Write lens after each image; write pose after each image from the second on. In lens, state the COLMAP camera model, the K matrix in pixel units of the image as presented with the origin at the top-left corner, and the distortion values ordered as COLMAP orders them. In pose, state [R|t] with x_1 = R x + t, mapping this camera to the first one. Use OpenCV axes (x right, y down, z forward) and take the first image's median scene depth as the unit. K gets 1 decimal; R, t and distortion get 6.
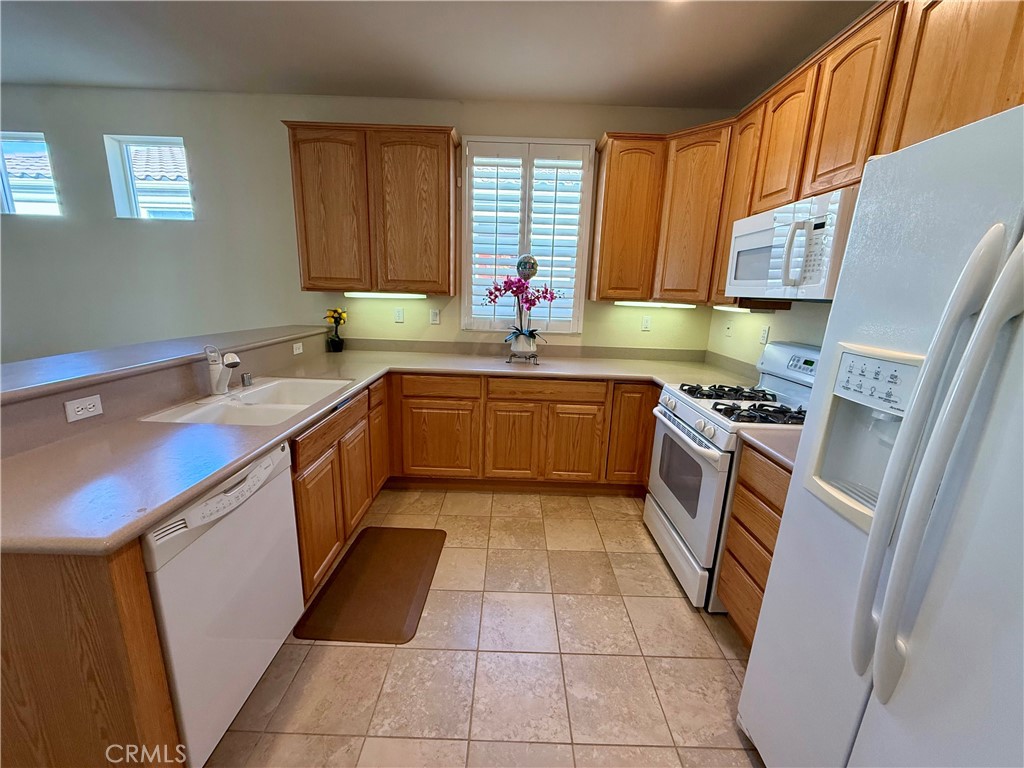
lens RADIAL K [[407.2, 0, 510.5], [0, 407.2, 384.2], [0, 0, 1]] dist [0.000560, 0.000008]
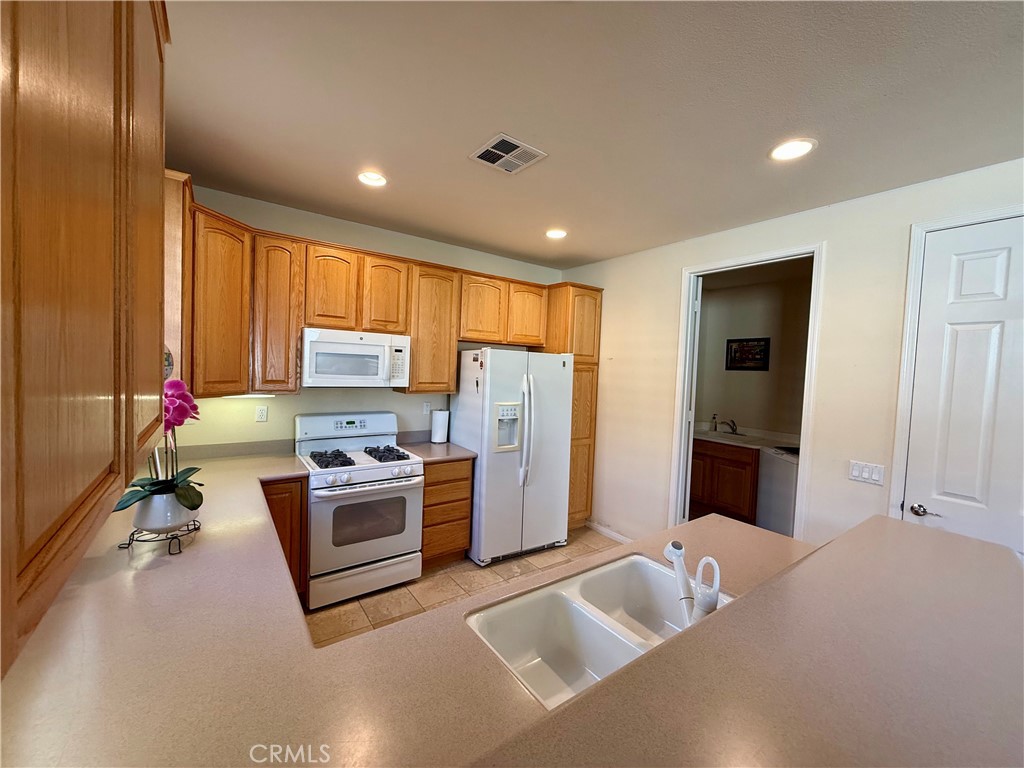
lens RADIAL K [[407.2, 0, 510.5], [0, 407.2, 384.2], [0, 0, 1]] dist [0.000560, 0.000008]
pose [[-0.588735, -0.092688, 0.802994, -0.676910], [0.124144, 0.971250, 0.203128, -0.329614], [-0.798736, 0.219276, -0.560303, 0.996985]]
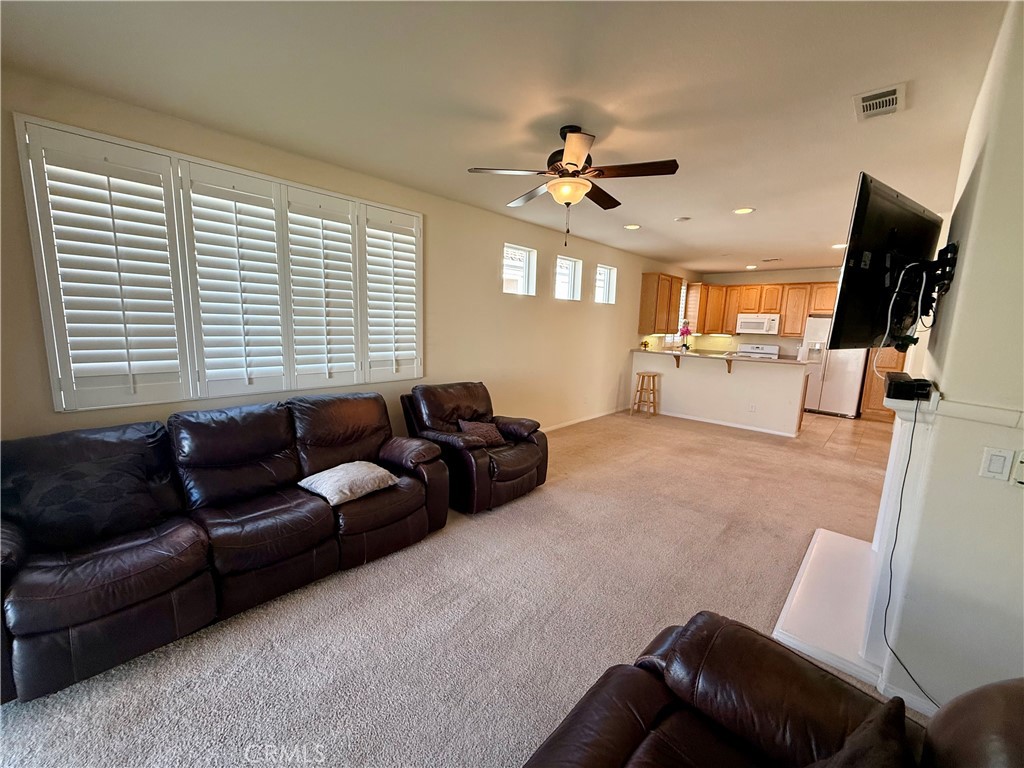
lens RADIAL K [[407.2, 0, 510.5], [0, 407.2, 384.2], [0, 0, 1]] dist [0.000560, 0.000008]
pose [[0.683117, -0.125544, 0.719437, -3.130320], [0.159132, 0.987031, 0.021141, -0.131639], [-0.712761, 0.100044, 0.694235, -0.079143]]
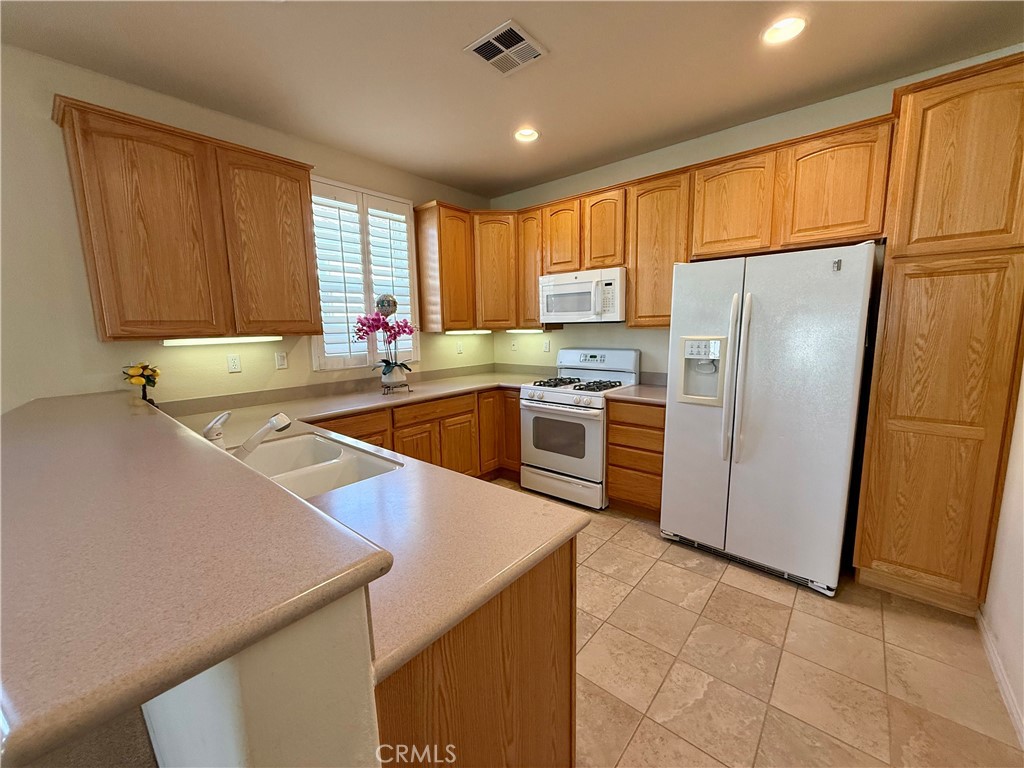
lens RADIAL K [[407.2, 0, 510.5], [0, 407.2, 384.2], [0, 0, 1]] dist [0.000560, 0.000008]
pose [[0.642902, -0.152757, 0.750561, -0.634033], [0.212007, 0.977116, 0.017269, -0.031185], [-0.736023, 0.148022, 0.660575, 0.074012]]
